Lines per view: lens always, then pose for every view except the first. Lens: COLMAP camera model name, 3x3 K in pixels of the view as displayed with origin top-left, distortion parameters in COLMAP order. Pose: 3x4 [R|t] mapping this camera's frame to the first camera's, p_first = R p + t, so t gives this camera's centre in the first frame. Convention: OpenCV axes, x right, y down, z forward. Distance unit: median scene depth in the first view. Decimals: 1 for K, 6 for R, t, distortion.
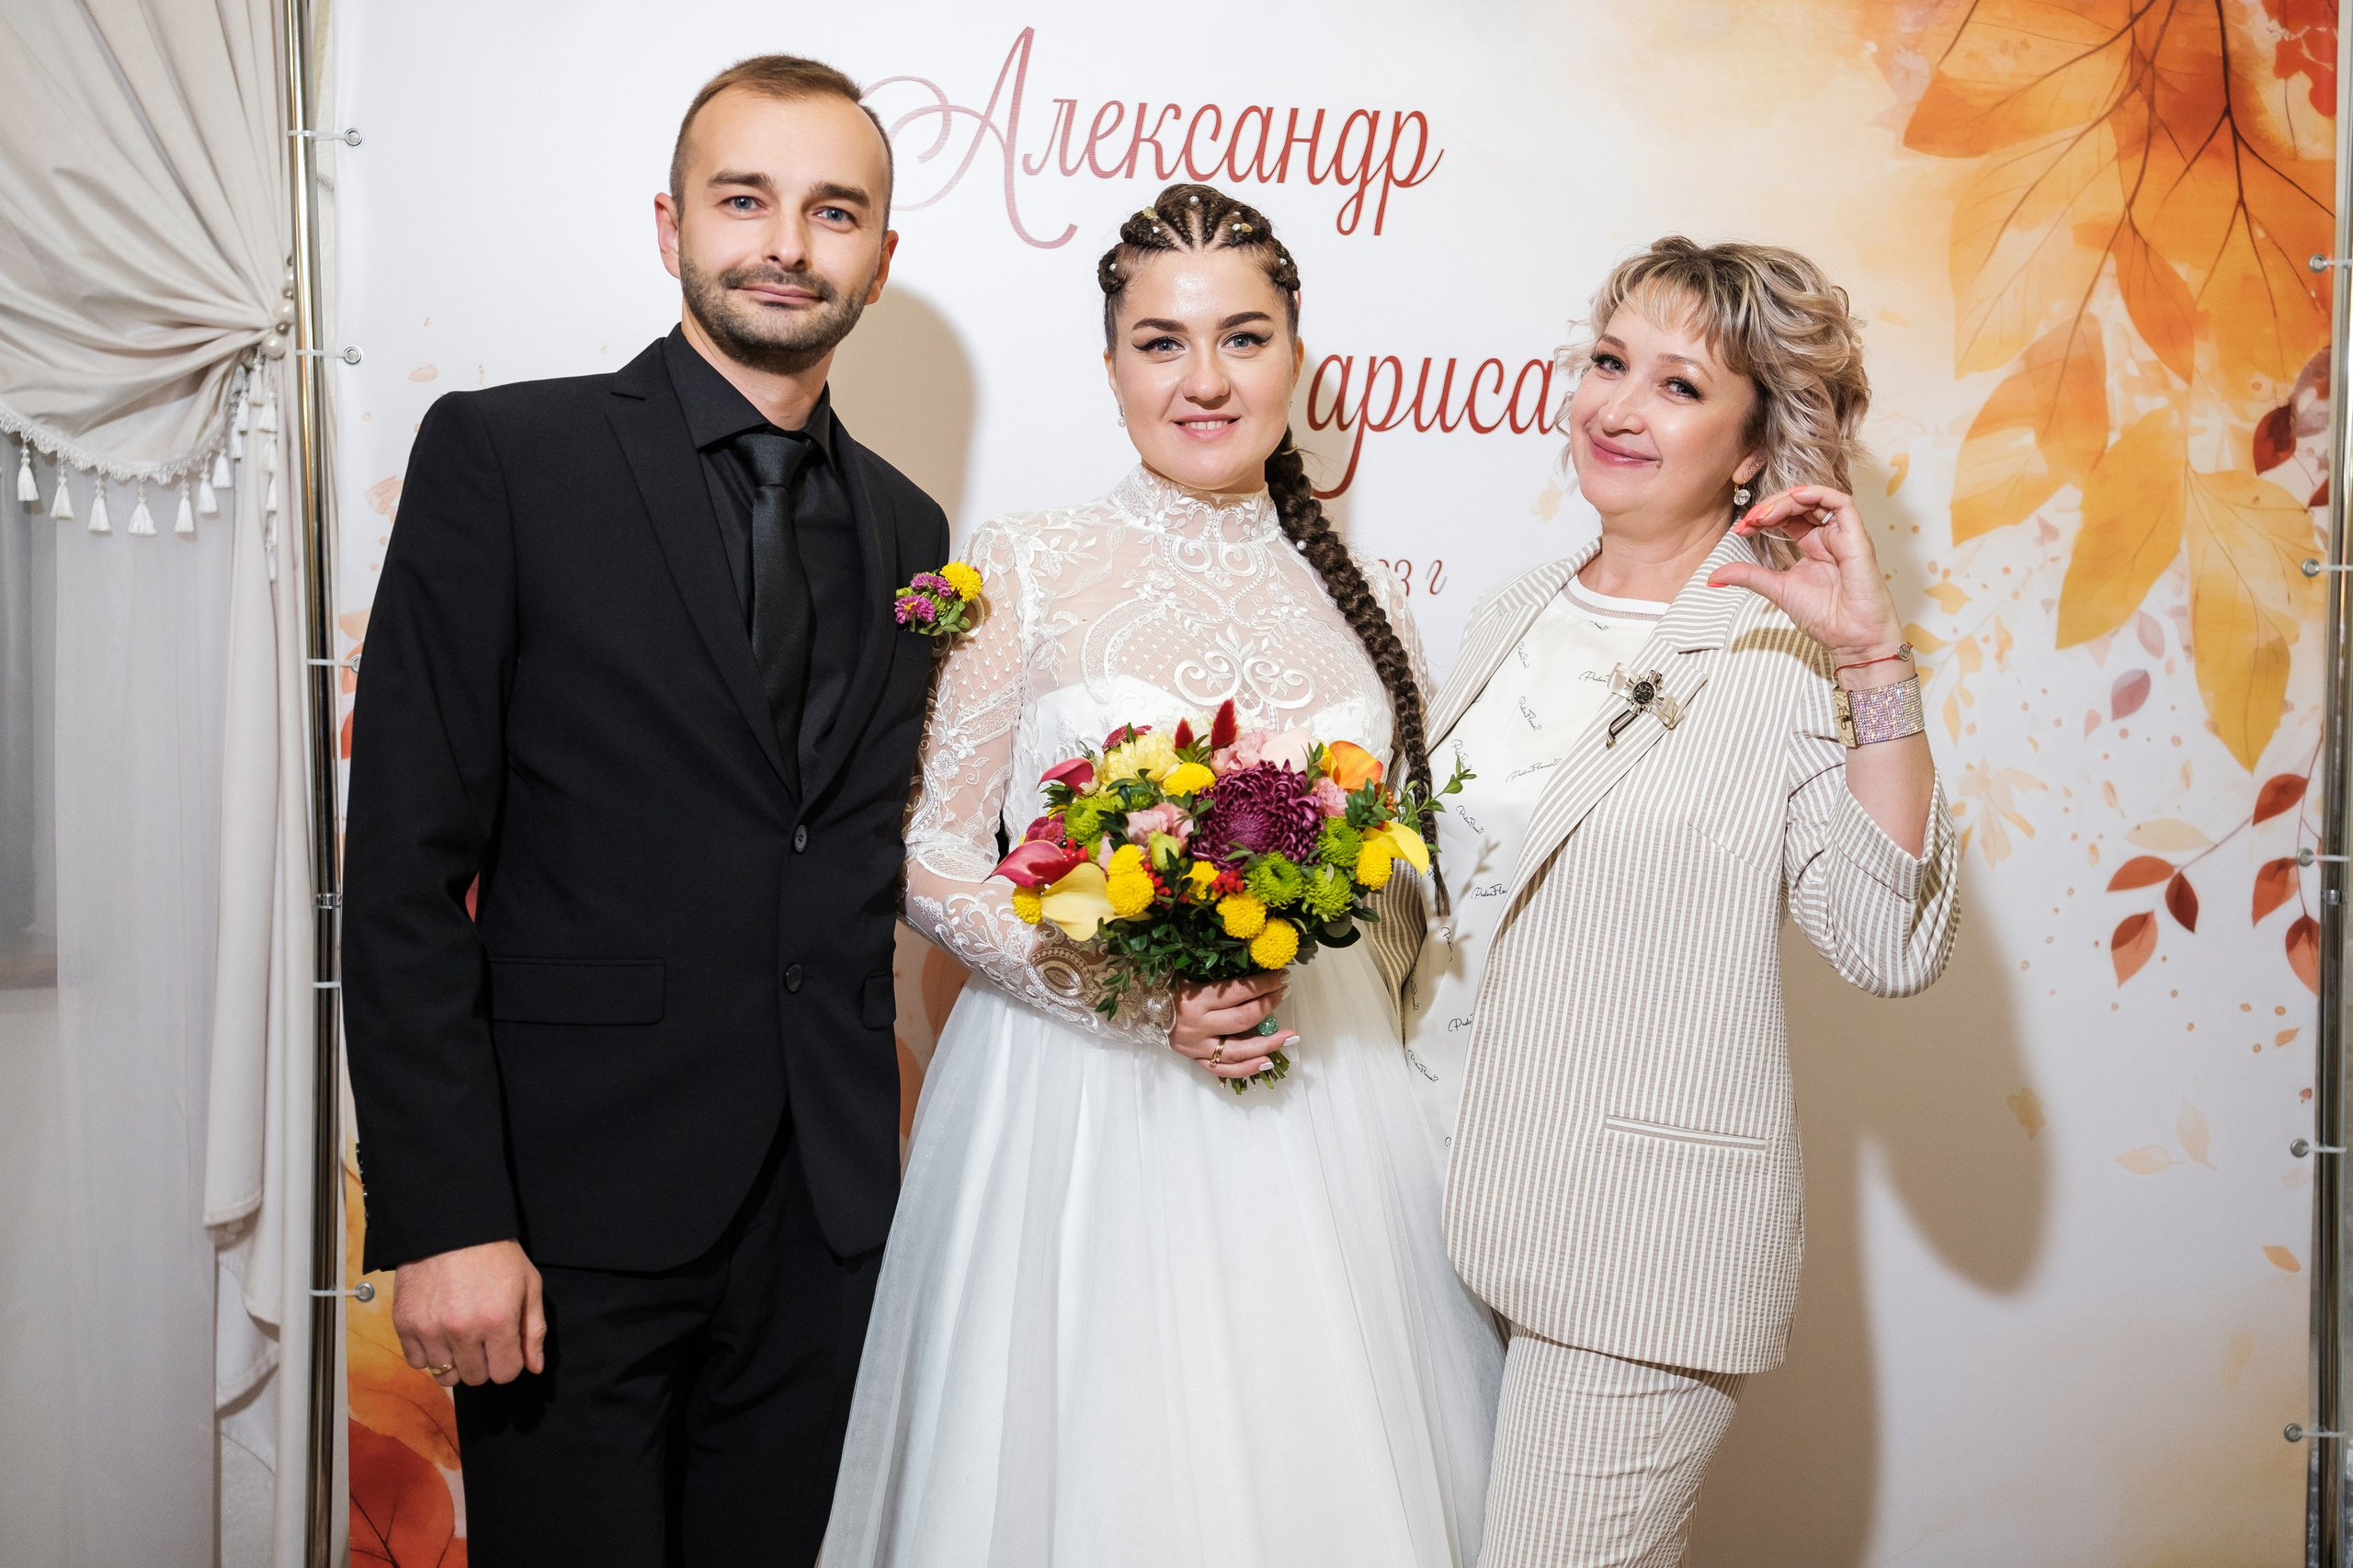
lens RADIAL K [[2251.9, 0, 1176.0], [0, 2251.9, 785.7], [0, 0, 1]] dist [0.020796, 0.000000]
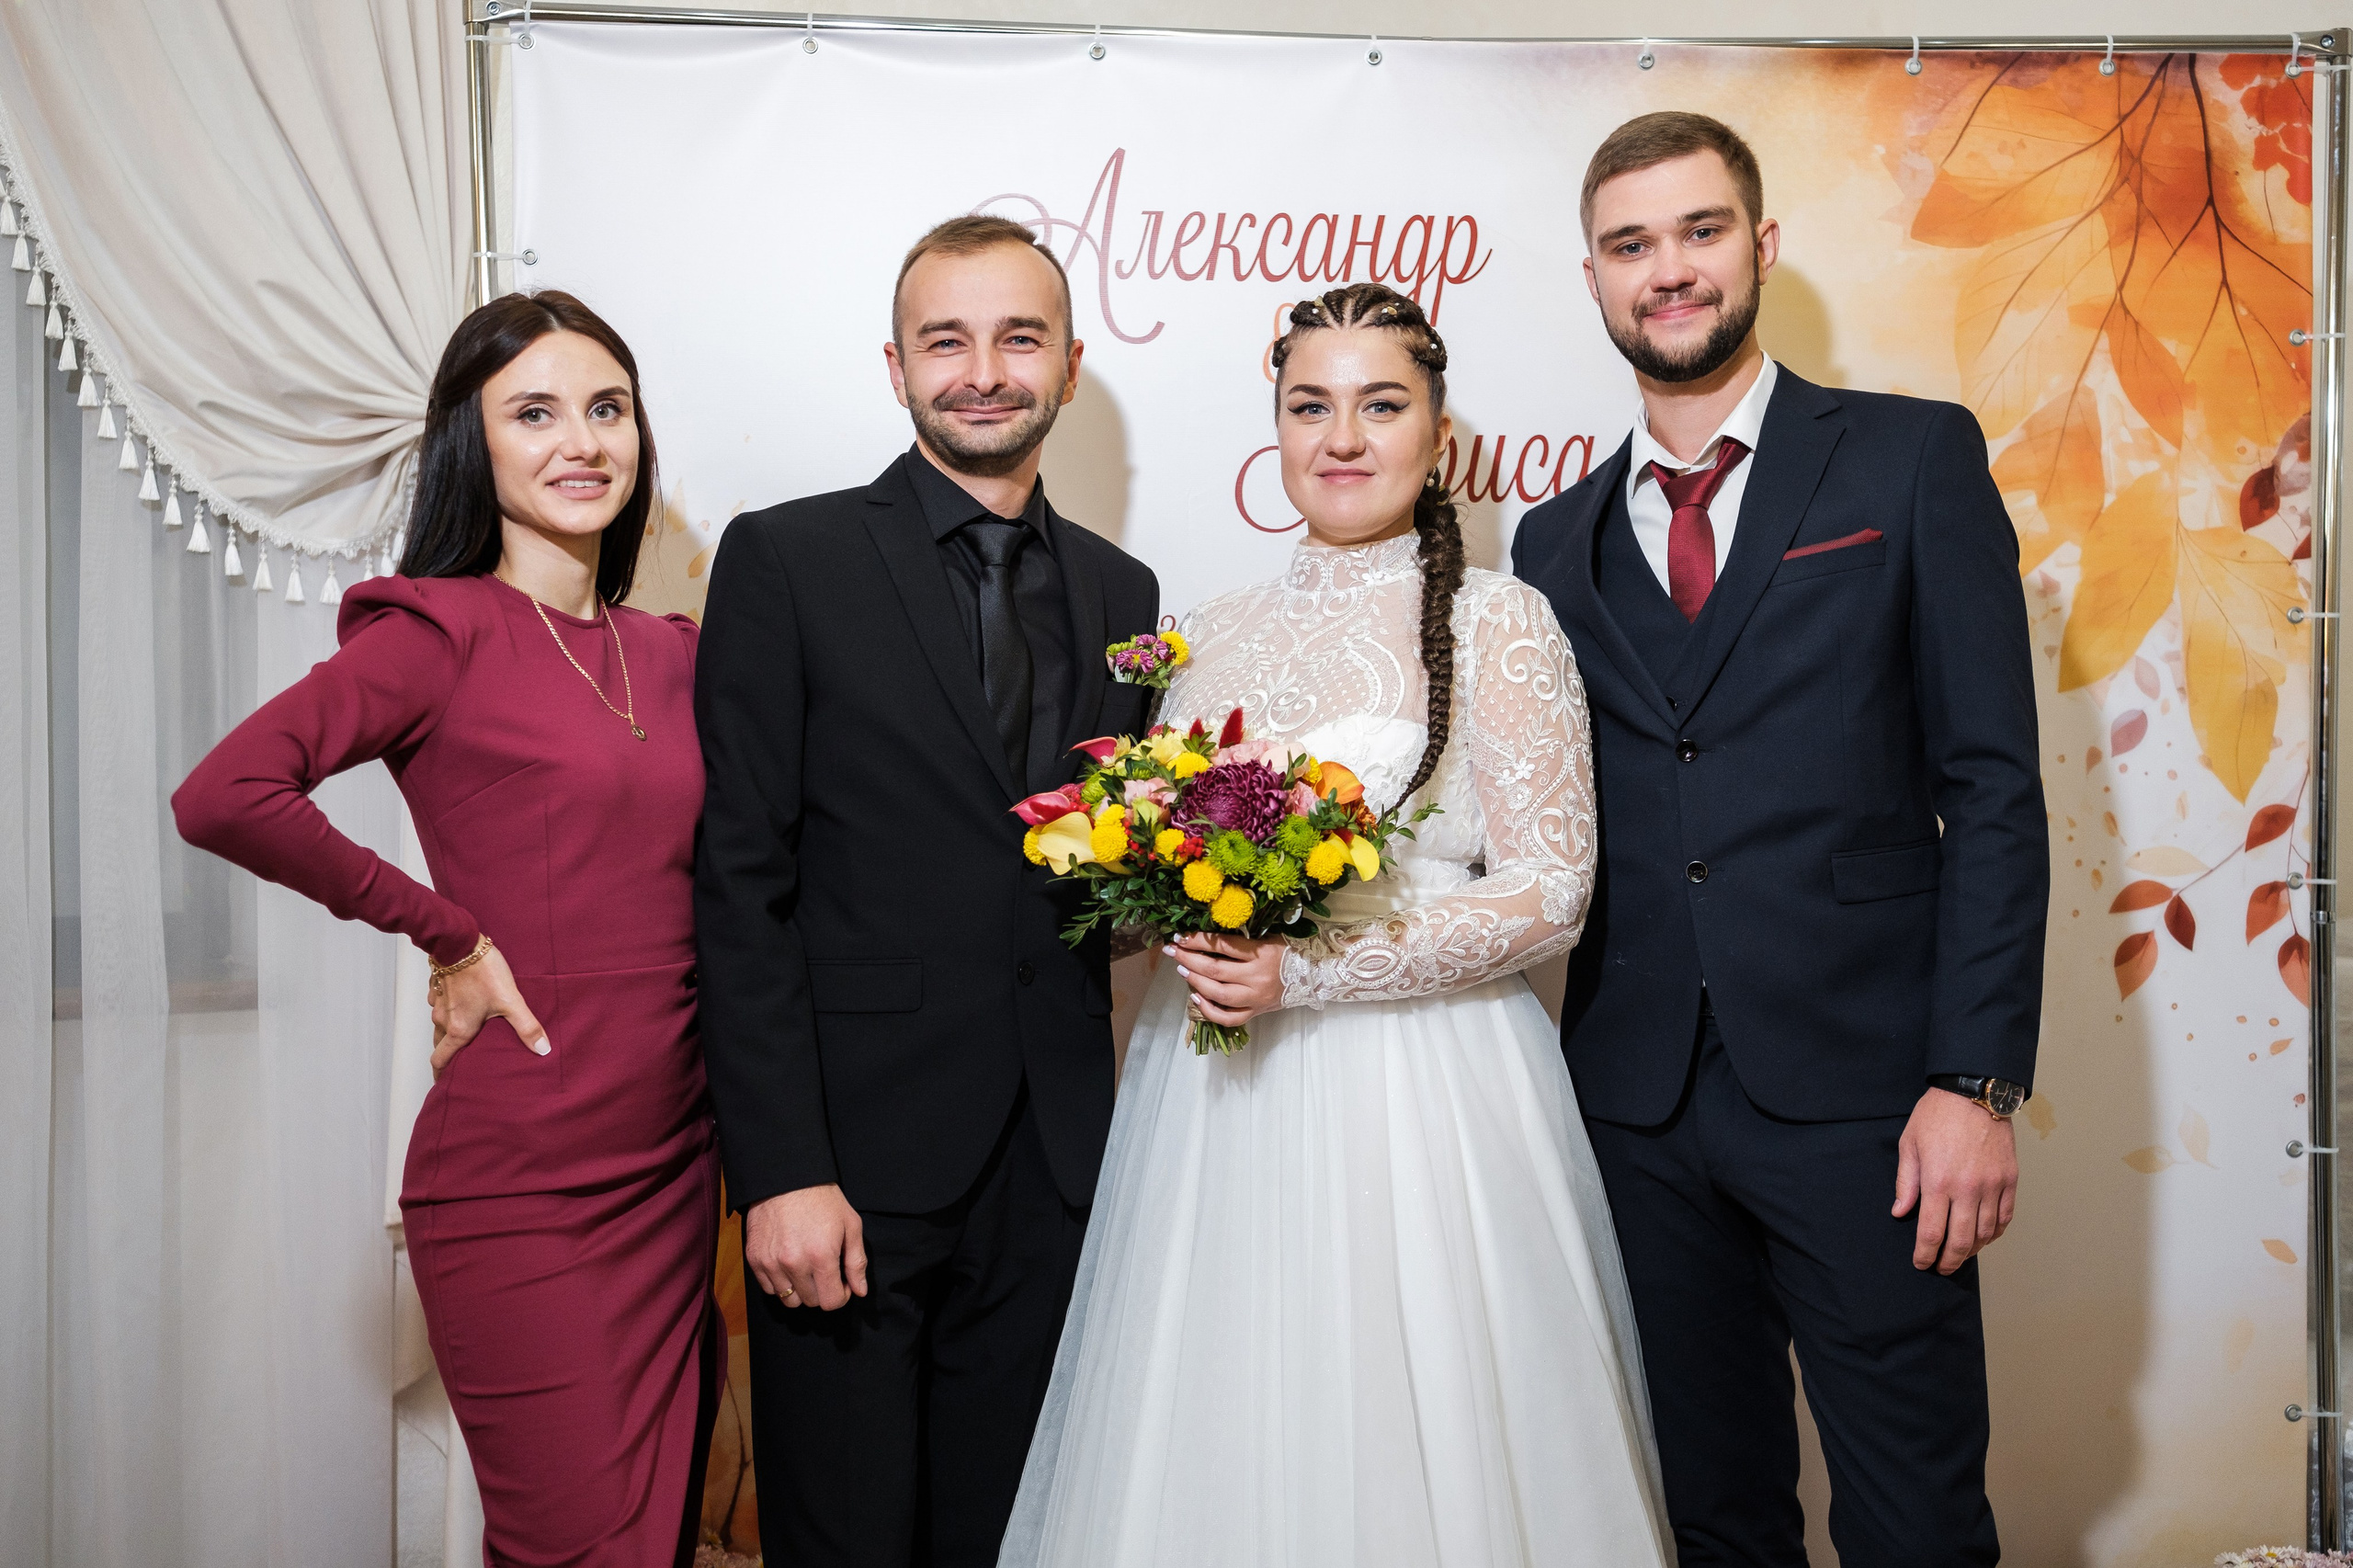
lens RADIAL K [[2251.9, 0, 1187.1], [0, 2251.9, 797.1], [0, 0, 1]] dist [0.020796, 0.000000]
pose [[0.999102, -0.006601, -0.041859, 0.012546], [0.005896, 0.999839, -0.016927, 0.006789], [0.041964, 0.016665, 0.998980, -0.112370]]
